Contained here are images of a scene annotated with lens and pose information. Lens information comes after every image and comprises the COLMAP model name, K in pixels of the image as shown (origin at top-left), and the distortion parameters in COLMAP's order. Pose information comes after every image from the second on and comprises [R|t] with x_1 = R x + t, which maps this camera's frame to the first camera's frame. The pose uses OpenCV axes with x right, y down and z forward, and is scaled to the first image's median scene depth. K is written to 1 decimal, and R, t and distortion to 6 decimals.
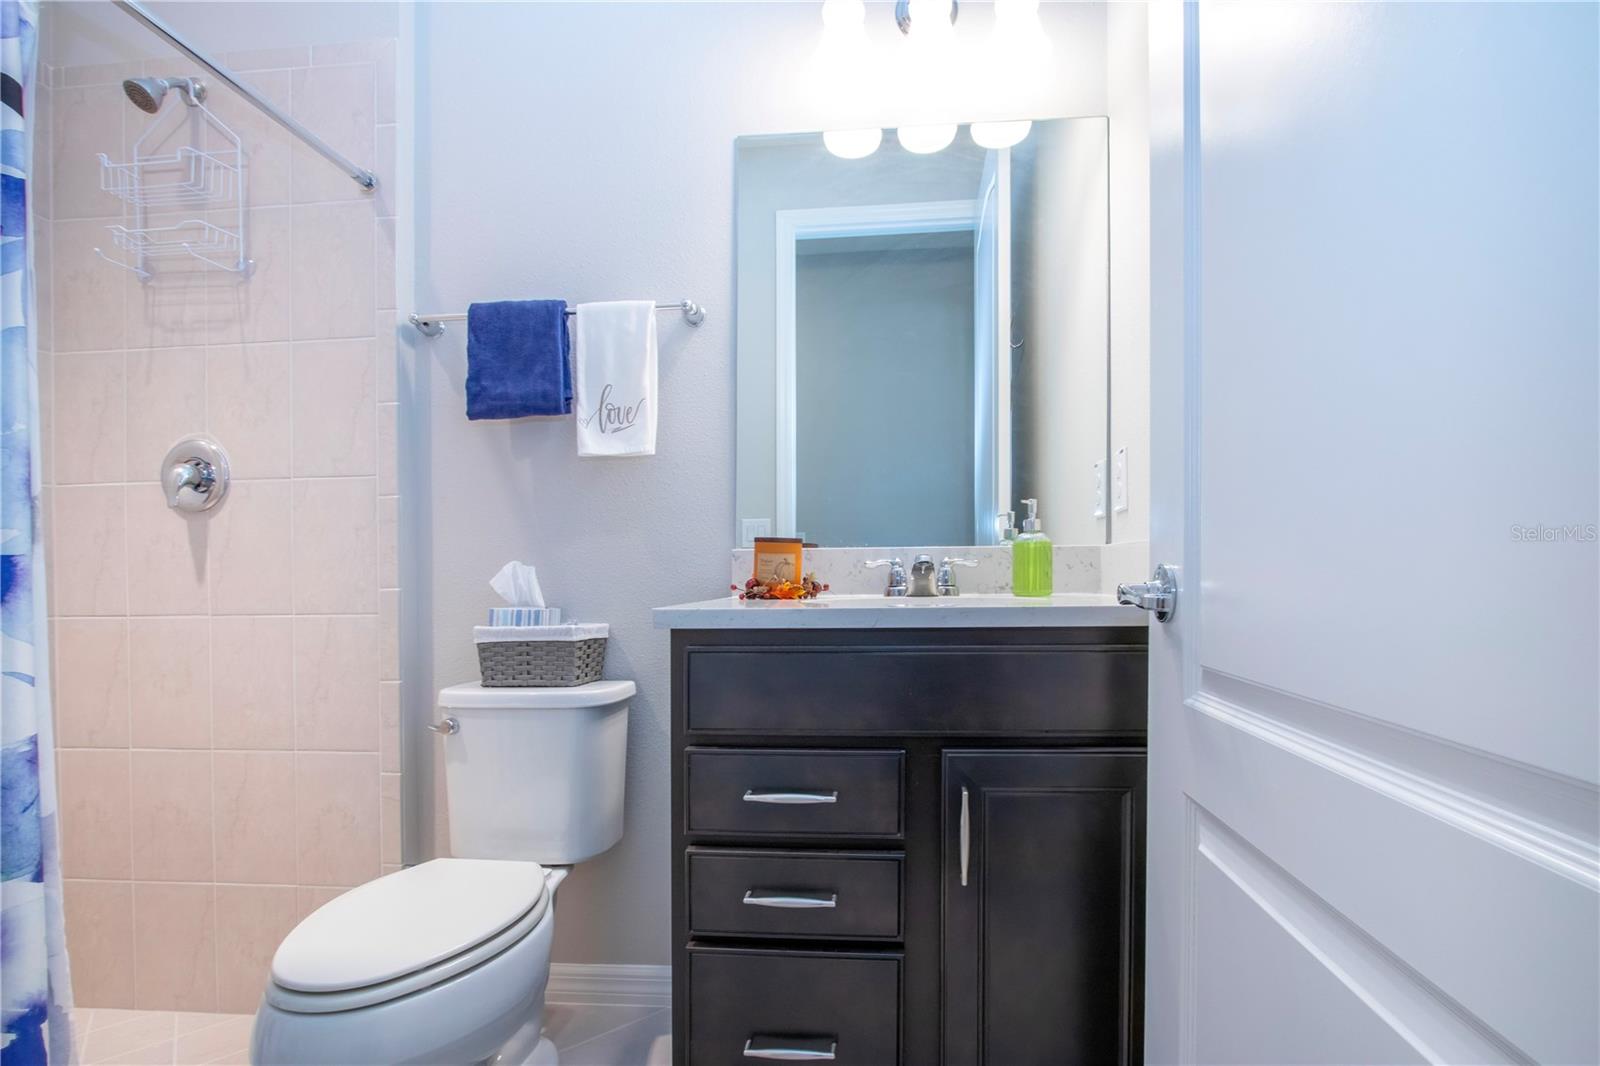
lens RADIAL K [[803.0, 0, 802.9], [0, 803.0, 576.3], [0, 0, 1]] dist [0.001378, 0.000540]
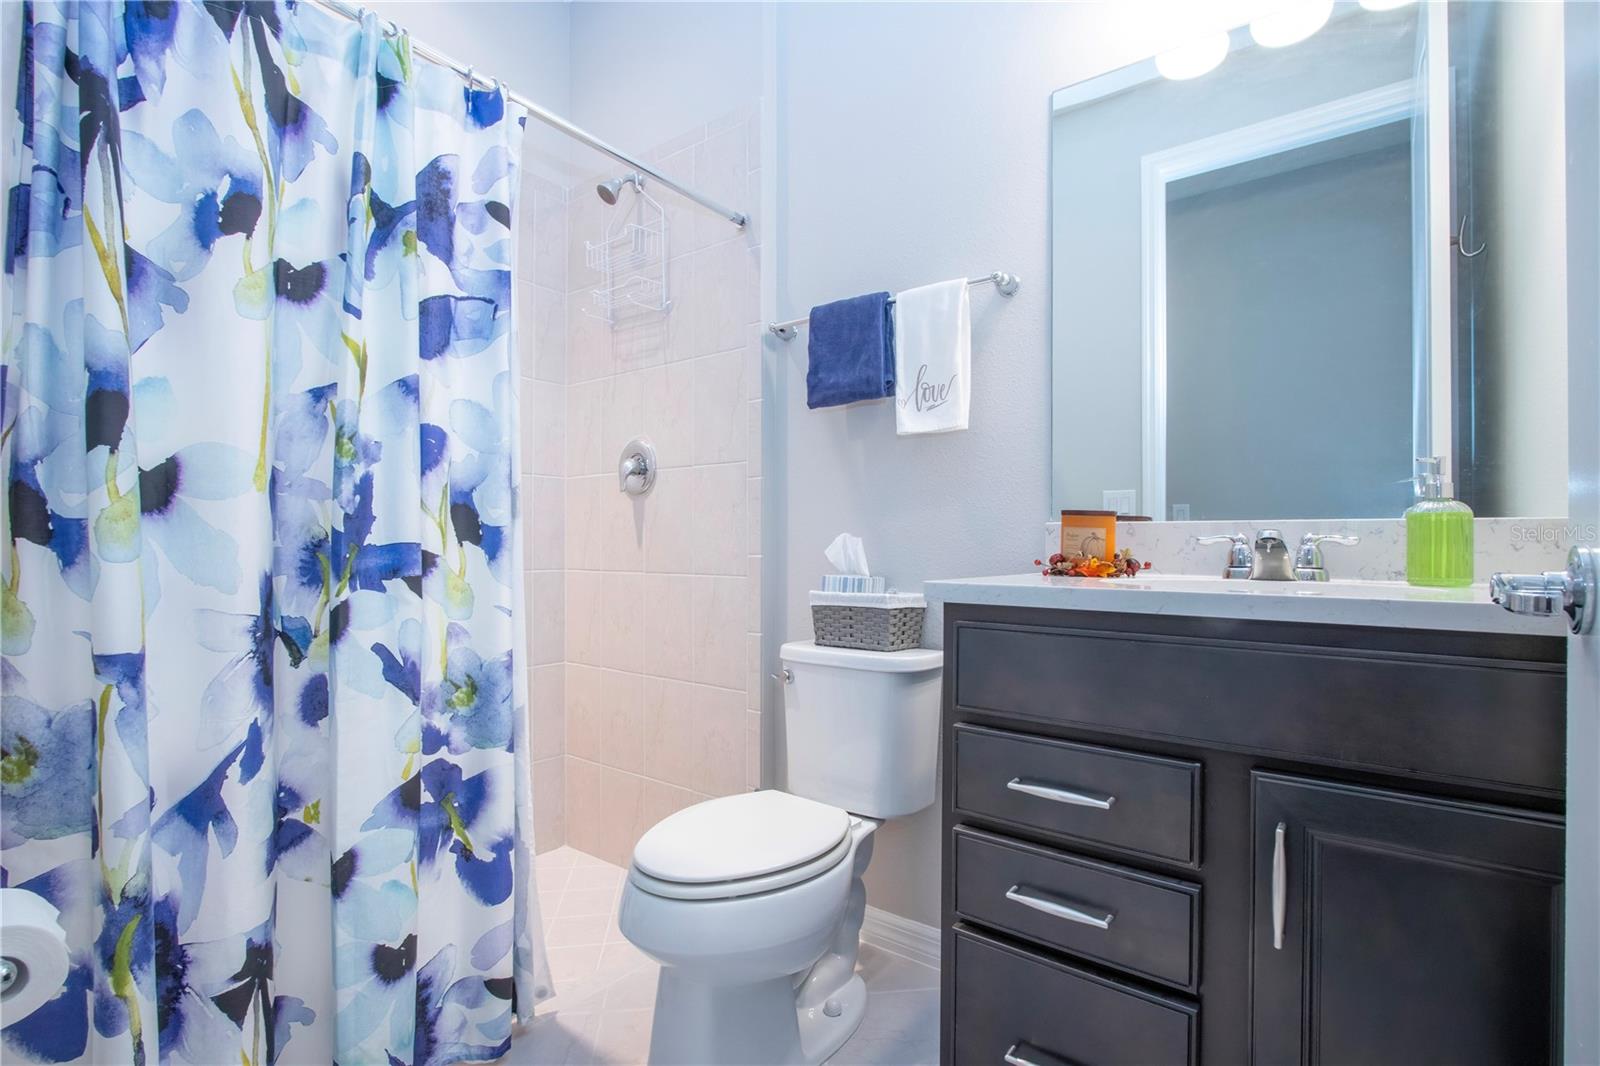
lens RADIAL K [[764.6, 0, 800.0], [0, 764.6, 533.0], [0, 0, 1]] dist [-0.001434, 0.000477]
pose [[0.843266, 0.008536, -0.537428, 0.159718], [-0.019542, 0.999700, -0.014784, -0.002433], [0.537141, 0.022969, 0.843180, 0.081173]]
